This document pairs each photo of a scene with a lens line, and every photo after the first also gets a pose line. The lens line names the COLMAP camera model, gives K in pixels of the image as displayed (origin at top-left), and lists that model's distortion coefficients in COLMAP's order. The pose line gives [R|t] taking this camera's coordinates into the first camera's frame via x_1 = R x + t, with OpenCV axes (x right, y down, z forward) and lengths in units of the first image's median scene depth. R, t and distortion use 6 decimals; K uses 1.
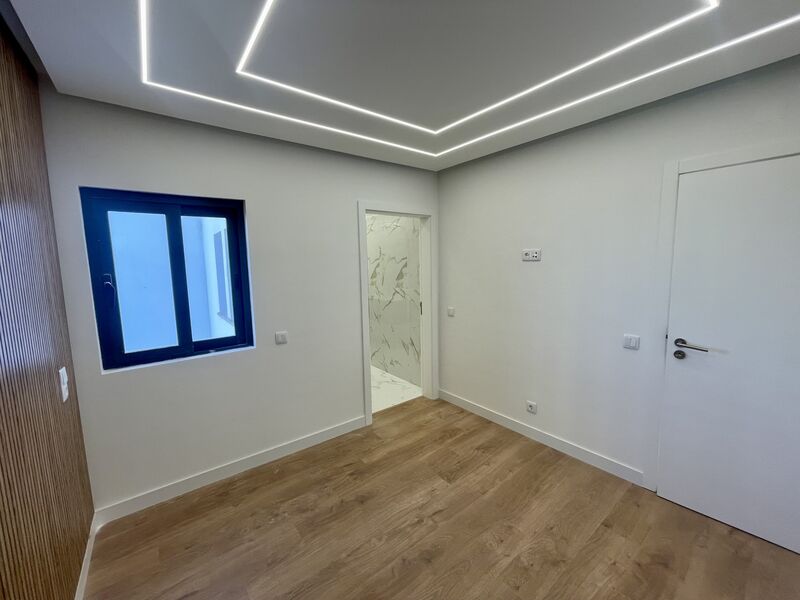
lens RADIAL K [[325.6, 0, 397.6], [0, 325.6, 303.0], [0, 0, 1]] dist [-0.000897, 0.000385]
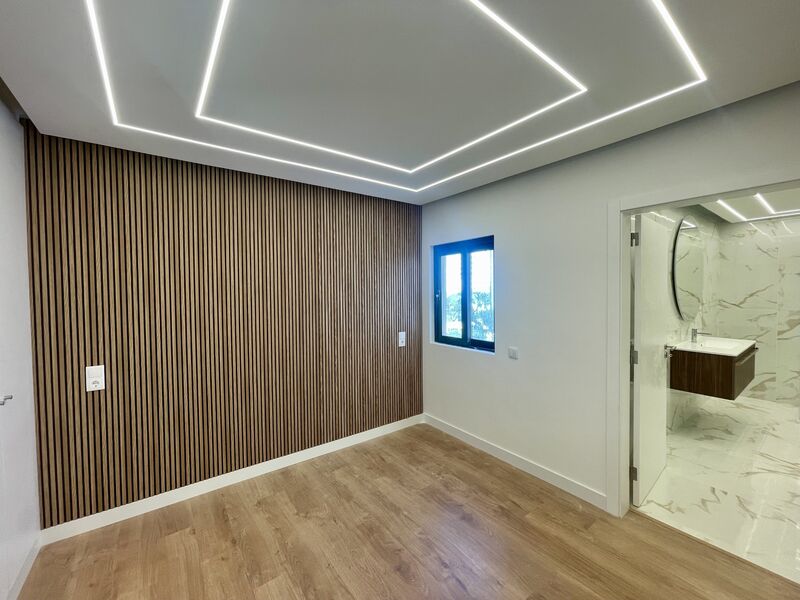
lens RADIAL K [[325.6, 0, 396.0], [0, 325.6, 303.0], [0, 0, 1]] dist [-0.000897, 0.000385]
pose [[-0.018887, 0.063558, -0.997799, 0.851610], [-0.118627, 0.990786, 0.065357, -0.097066], [0.992759, 0.119600, -0.011173, 0.706913]]
